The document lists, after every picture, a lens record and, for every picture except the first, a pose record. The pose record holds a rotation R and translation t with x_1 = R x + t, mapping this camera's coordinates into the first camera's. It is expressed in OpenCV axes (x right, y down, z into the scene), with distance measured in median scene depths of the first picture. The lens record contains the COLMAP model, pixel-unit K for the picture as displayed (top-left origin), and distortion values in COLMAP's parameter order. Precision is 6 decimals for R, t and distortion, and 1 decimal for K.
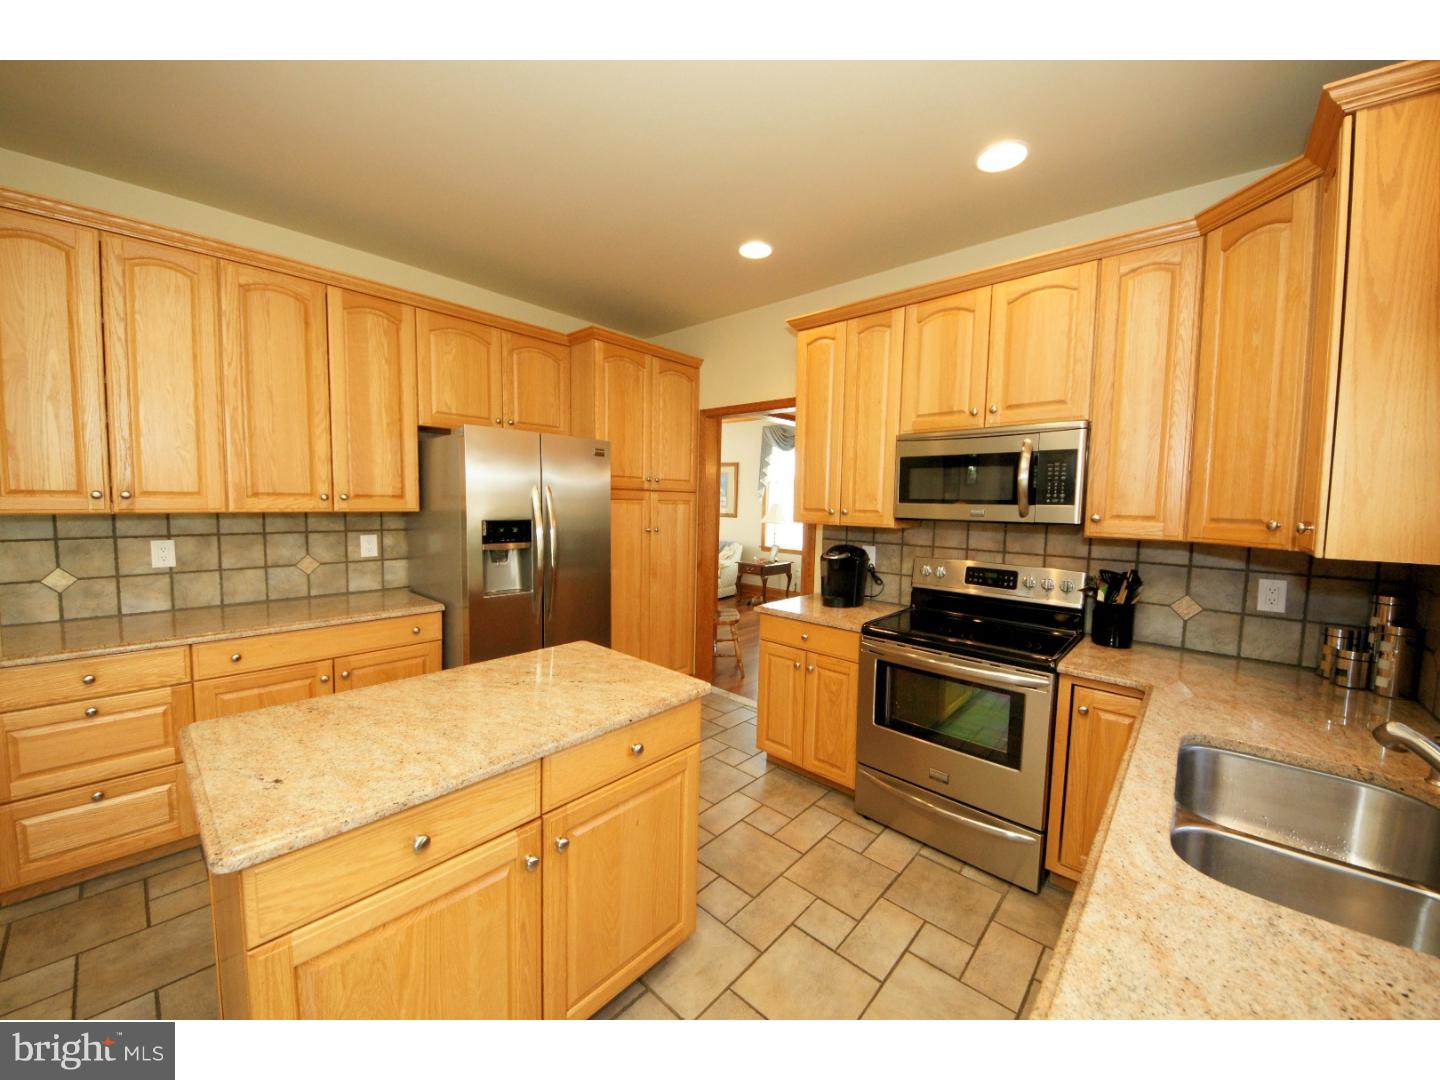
lens RADIAL K [[541.3, 0, 720.0], [0, 541.3, 540.0], [0, 0, 1]] dist [0.013964, -0.014842]
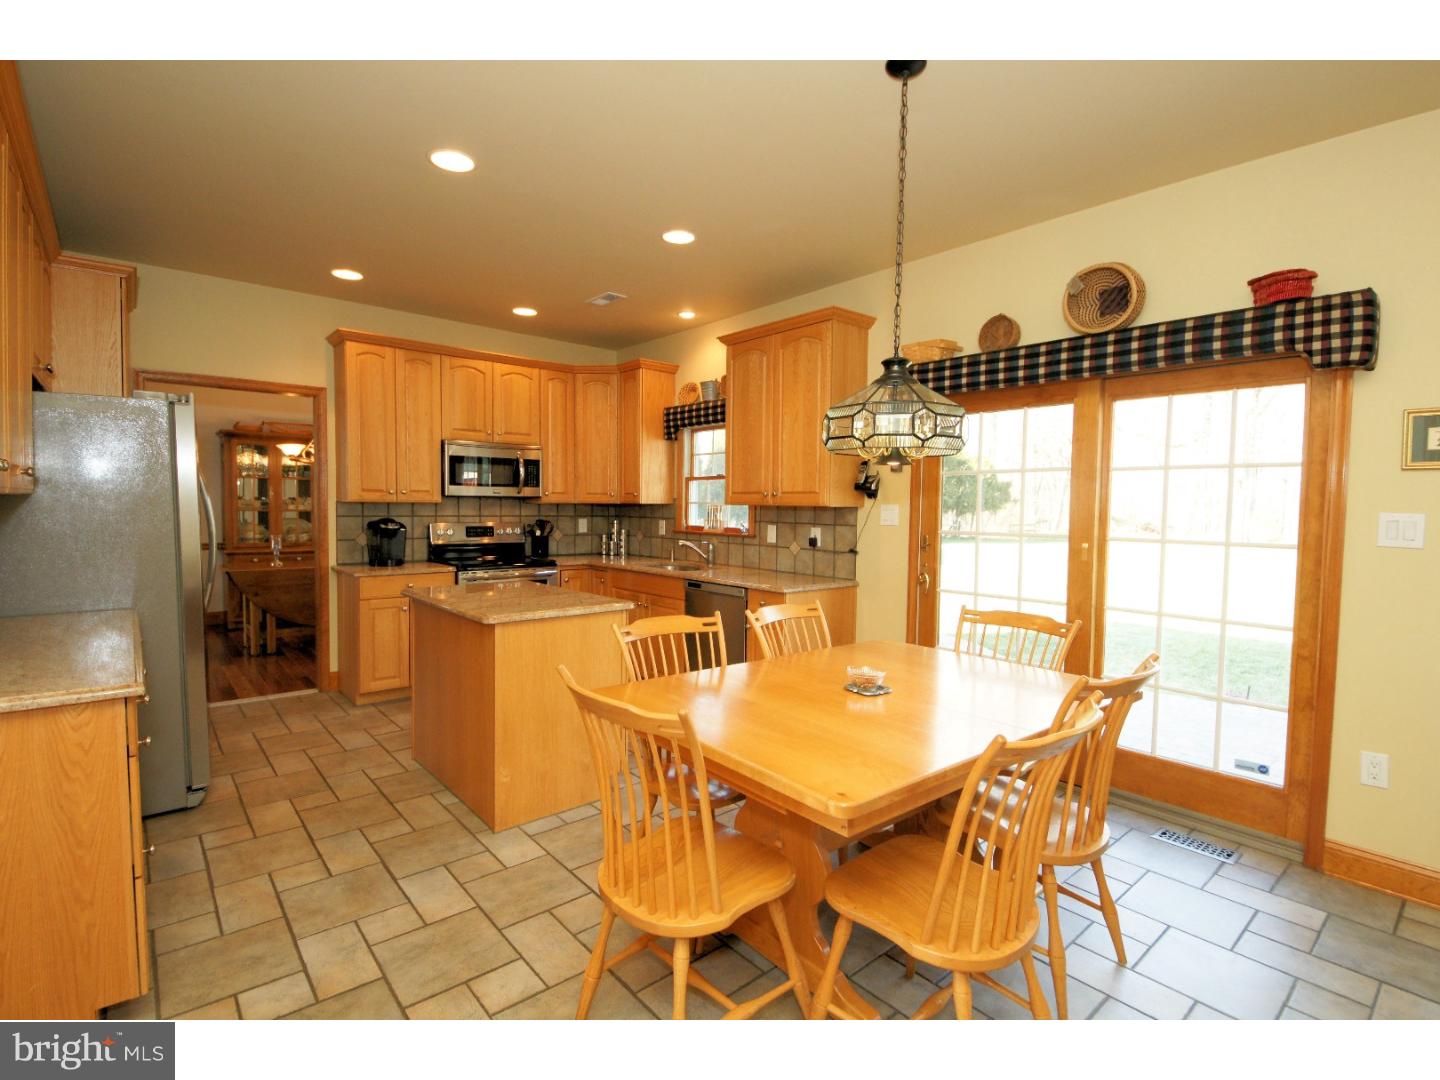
lens RADIAL K [[682.6, 0, 720.0], [0, 682.6, 540.0], [0, 0, 1]] dist [-0.003686, -0.000519]
pose [[0.120987, -0.068871, 0.990262, -1.505642], [0.062572, 0.996136, 0.061634, 0.013755], [-0.990680, 0.054506, 0.124828, 0.022012]]
